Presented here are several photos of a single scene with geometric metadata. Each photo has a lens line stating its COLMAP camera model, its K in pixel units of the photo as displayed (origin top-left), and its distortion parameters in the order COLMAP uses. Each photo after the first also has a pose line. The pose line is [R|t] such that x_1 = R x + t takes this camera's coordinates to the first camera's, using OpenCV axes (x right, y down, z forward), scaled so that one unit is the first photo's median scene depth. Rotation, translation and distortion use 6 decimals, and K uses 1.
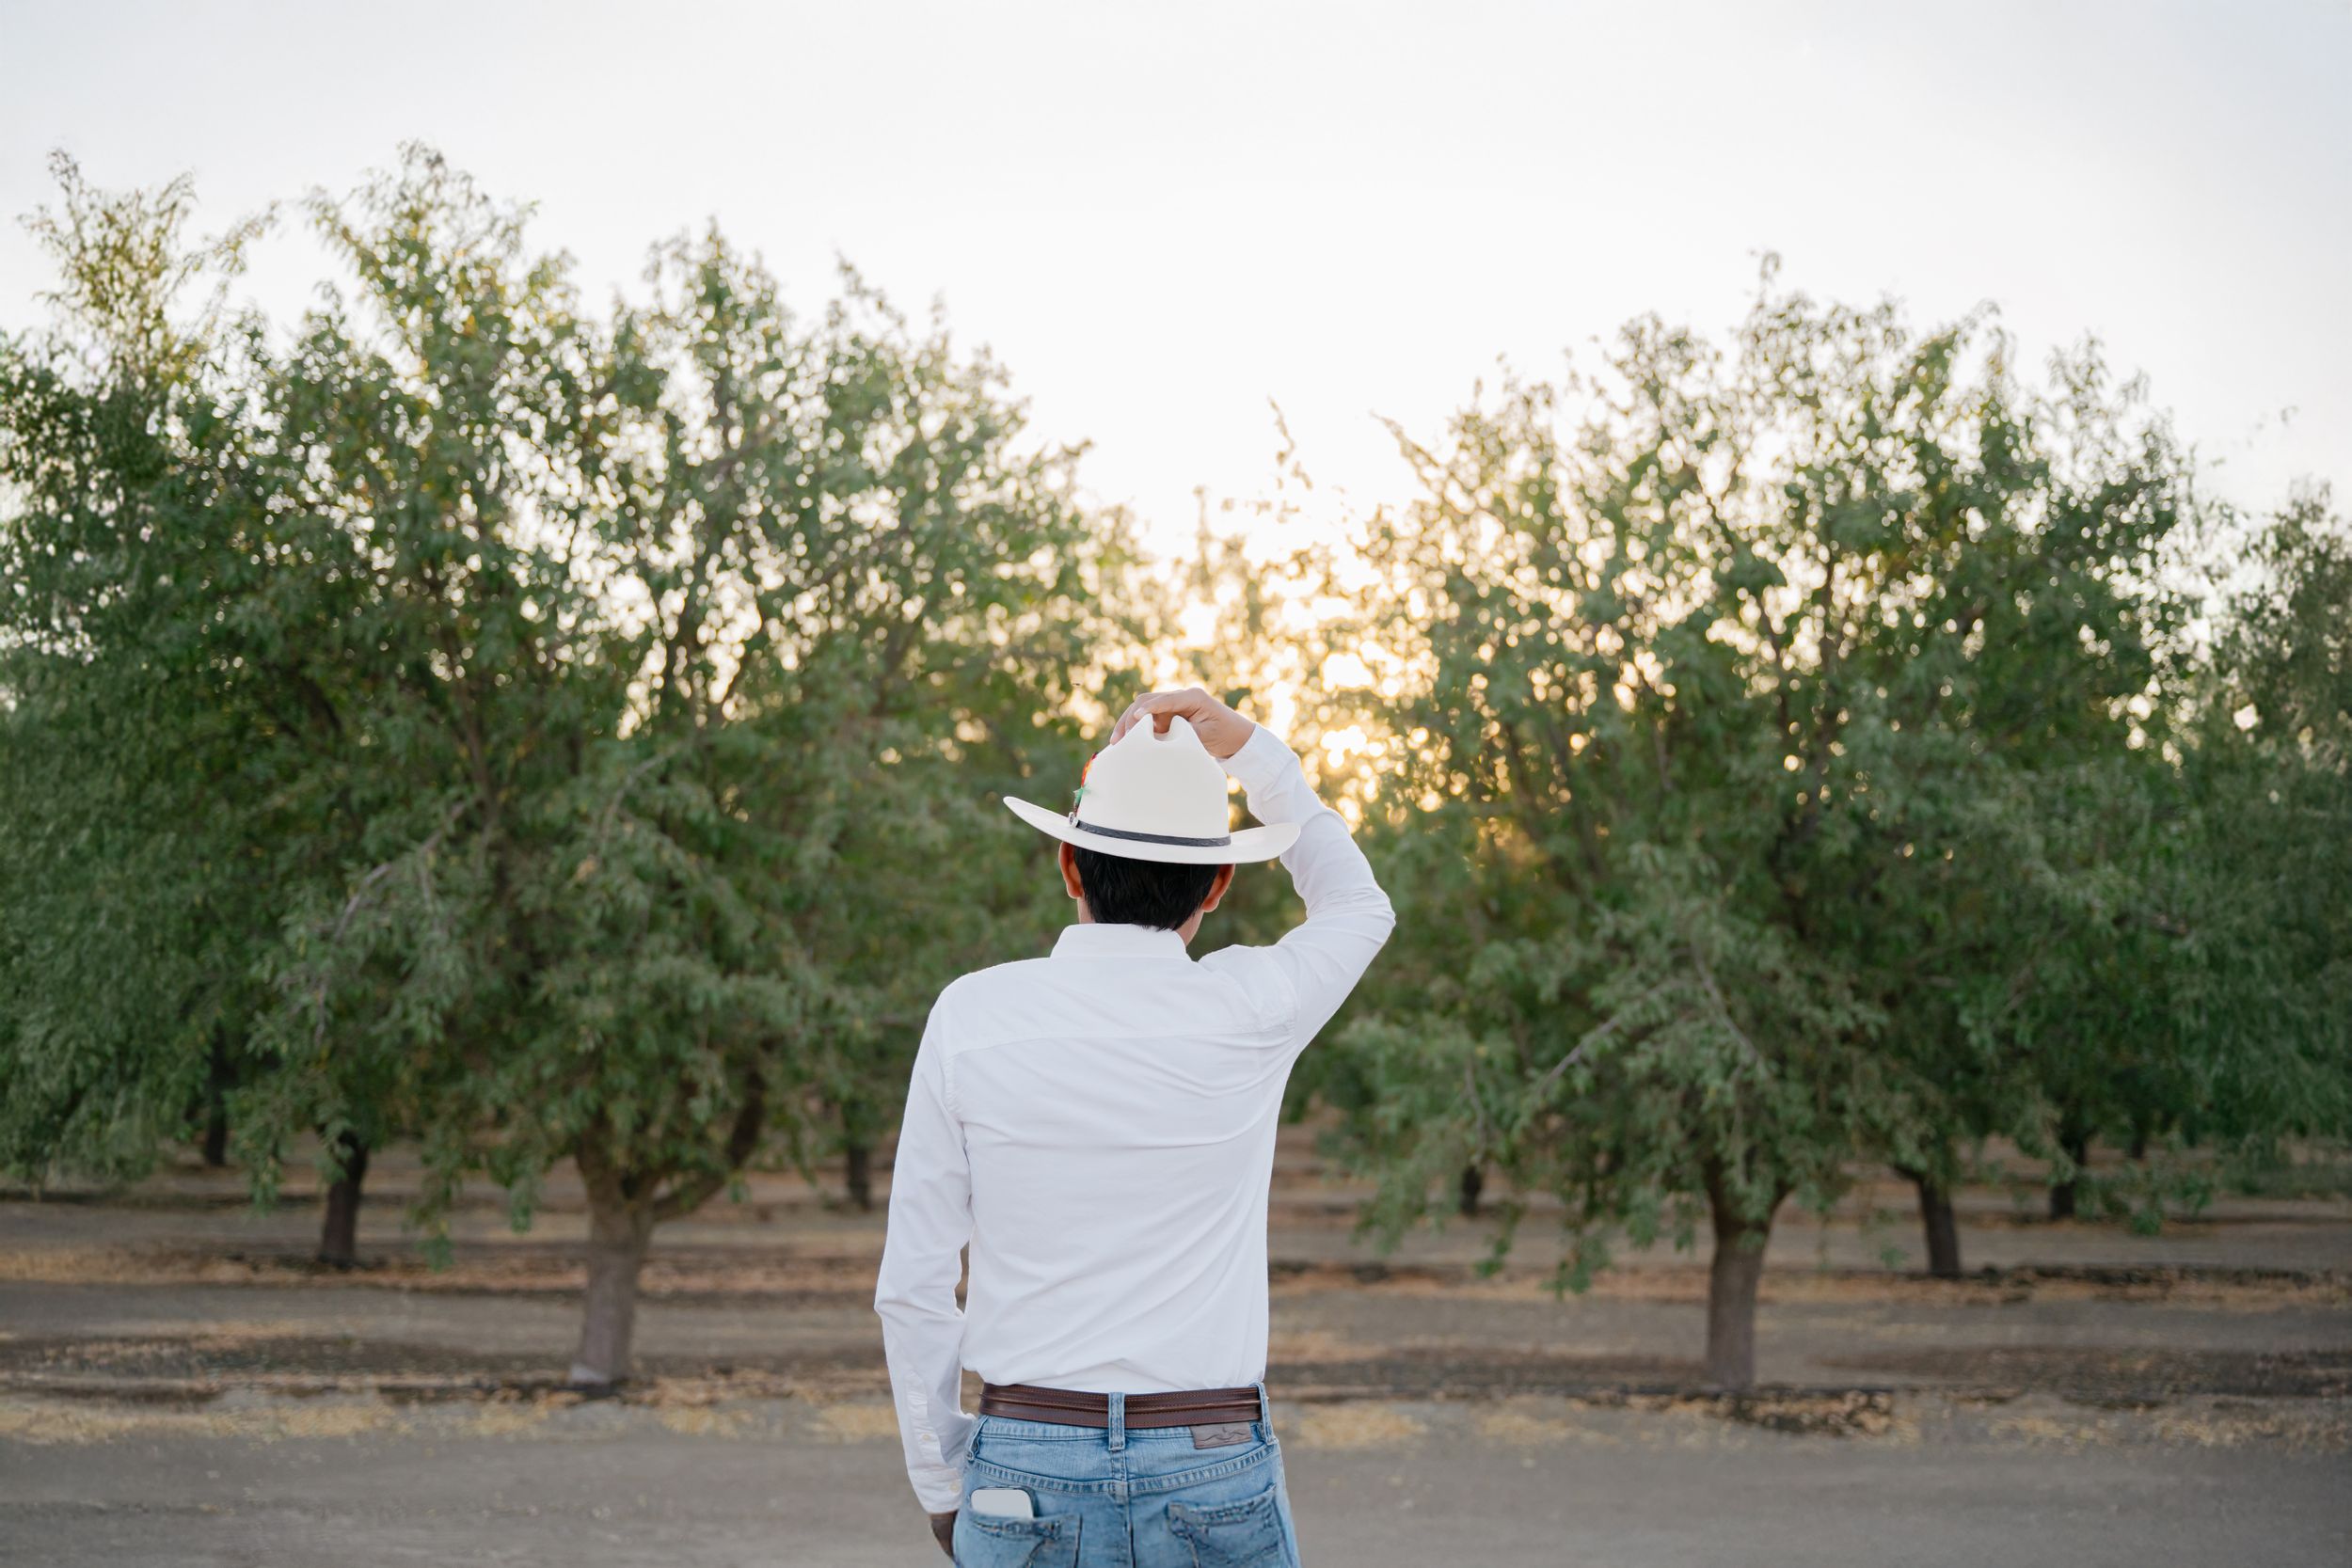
lens RADIAL K [[3124.0, 0, 1176.0], [0, 3124.0, 784.0], [0, 0, 1]] dist [-0.003248, -0.005768]
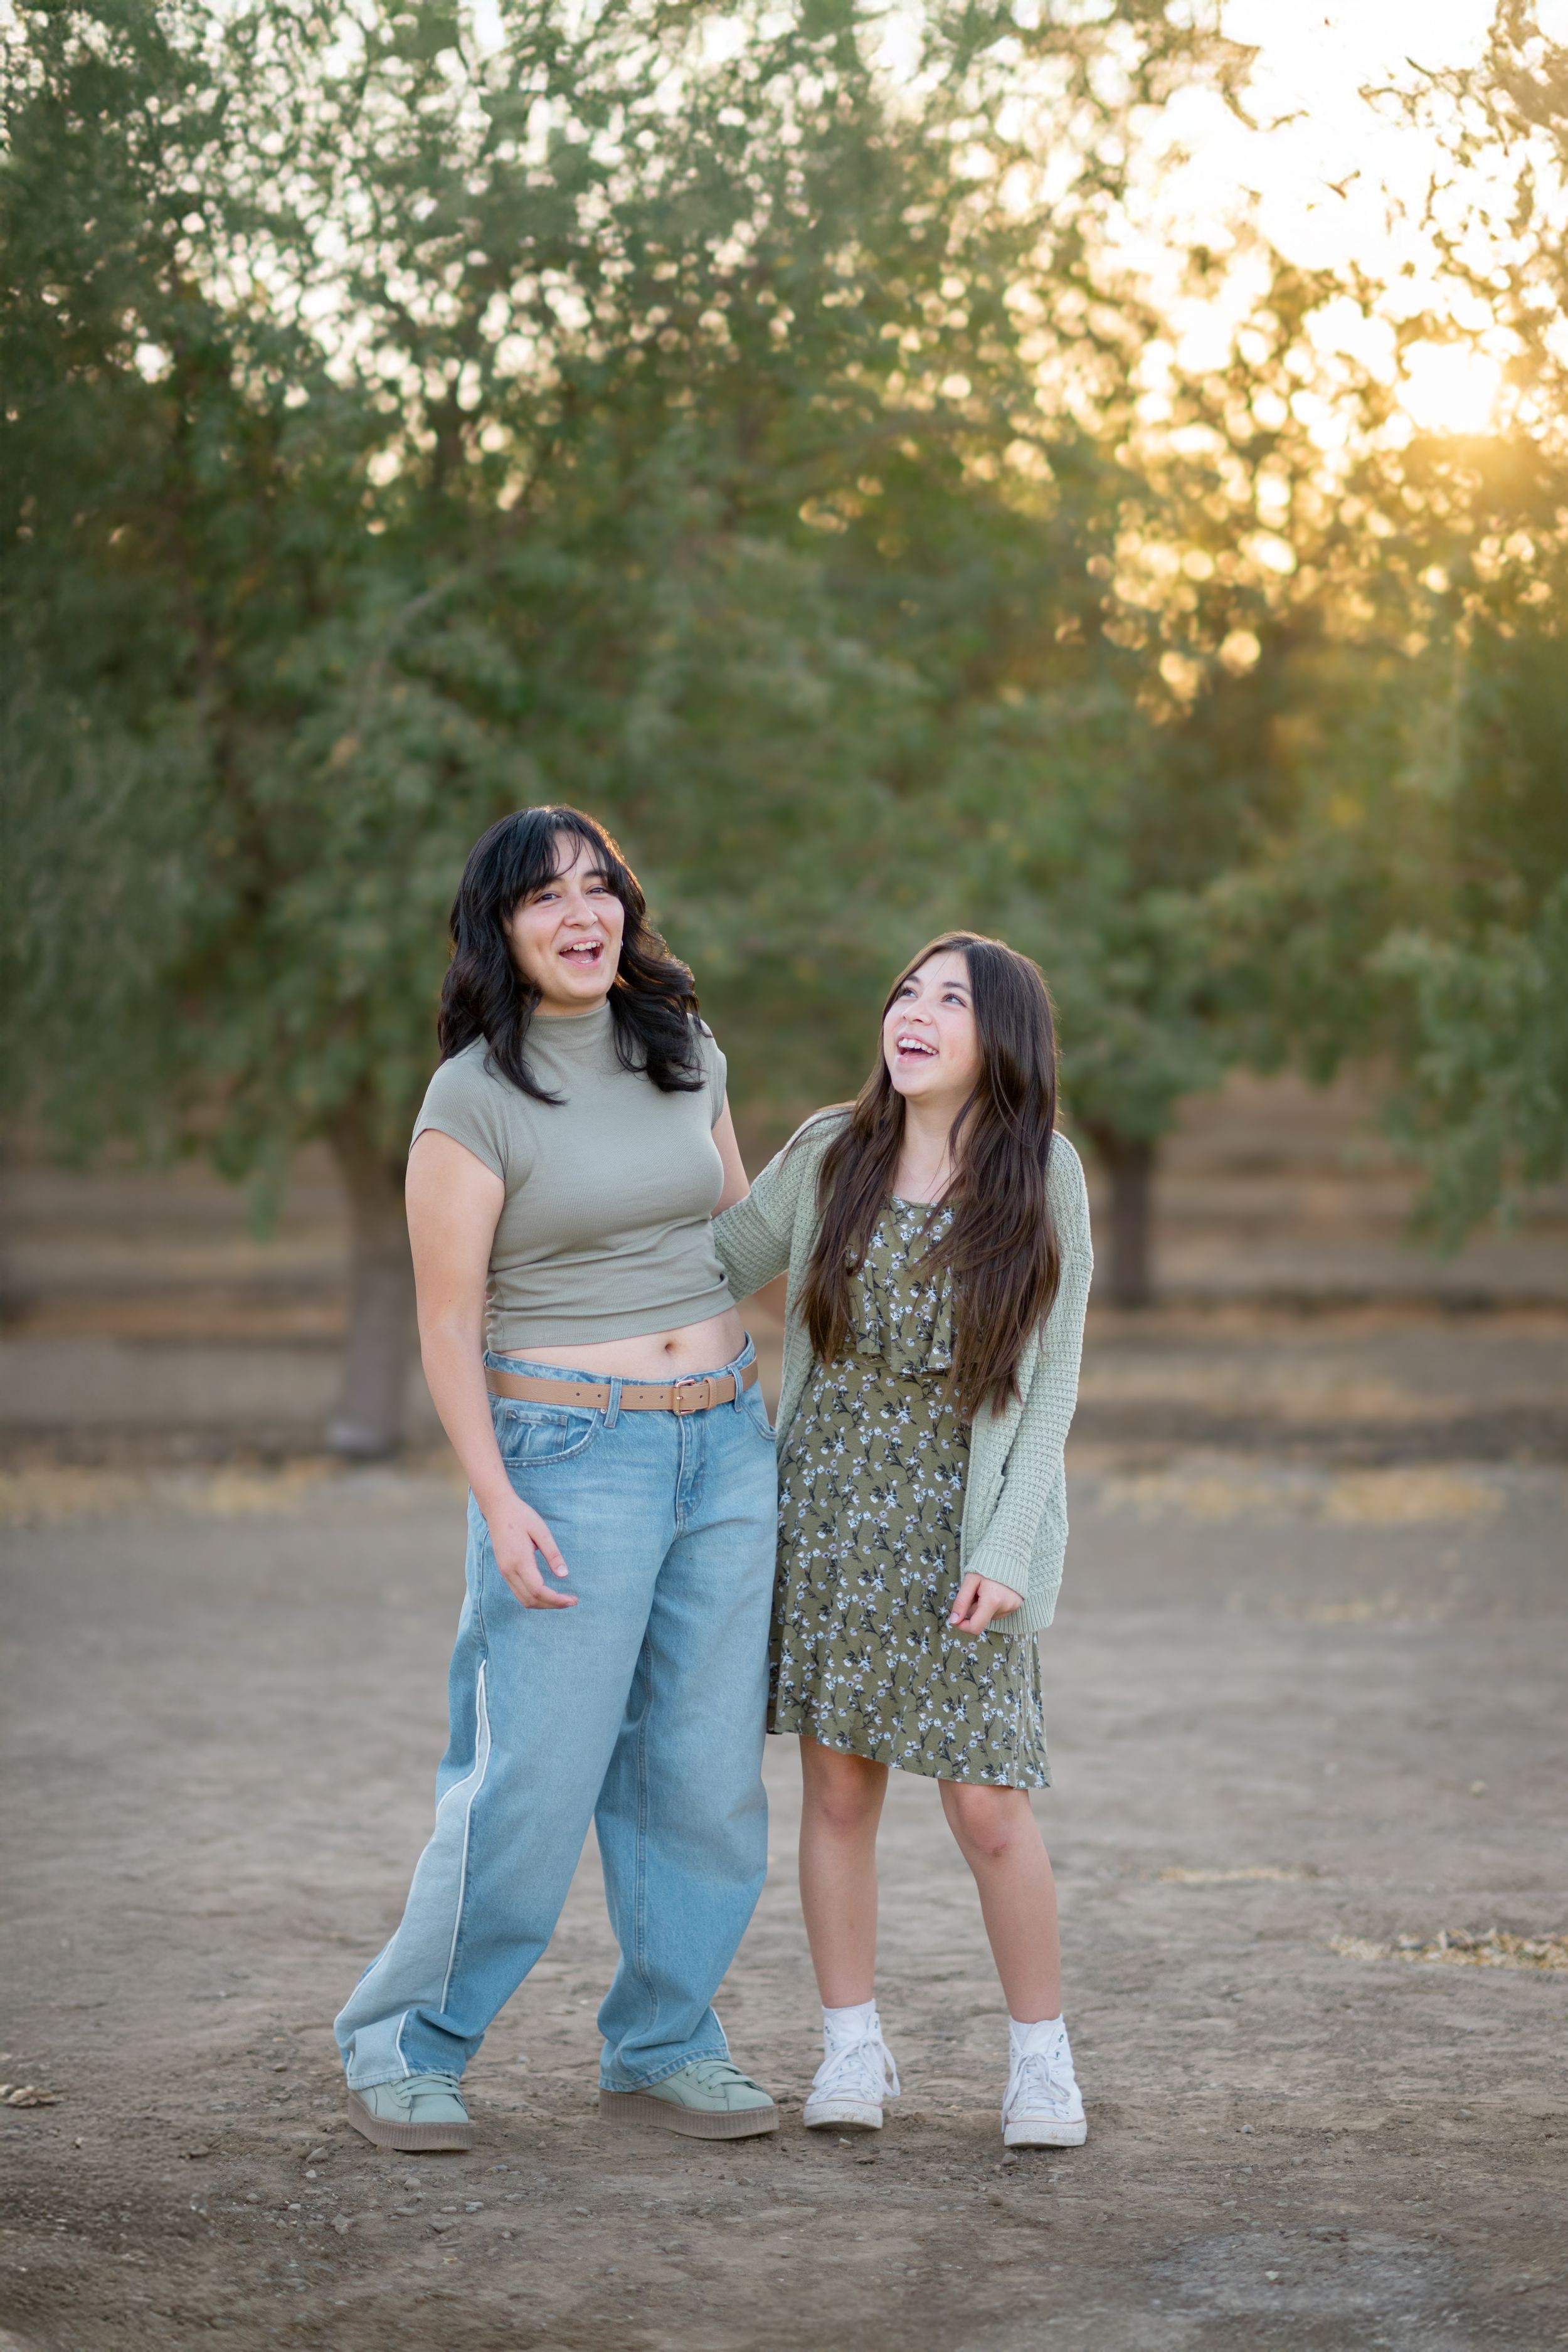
lens RADIAL K [[5506.5, 0, 784.0], [0, 5506.5, 1176.0], [0, 0, 1]] dist [0.052785, 0.210766]
pose [[0.996639, -0.011565, -0.081098, 0.018988], [0.021364, 0.992420, 0.121025, -0.027144], [0.079084, -0.122351, 0.989331, -0.281981]]
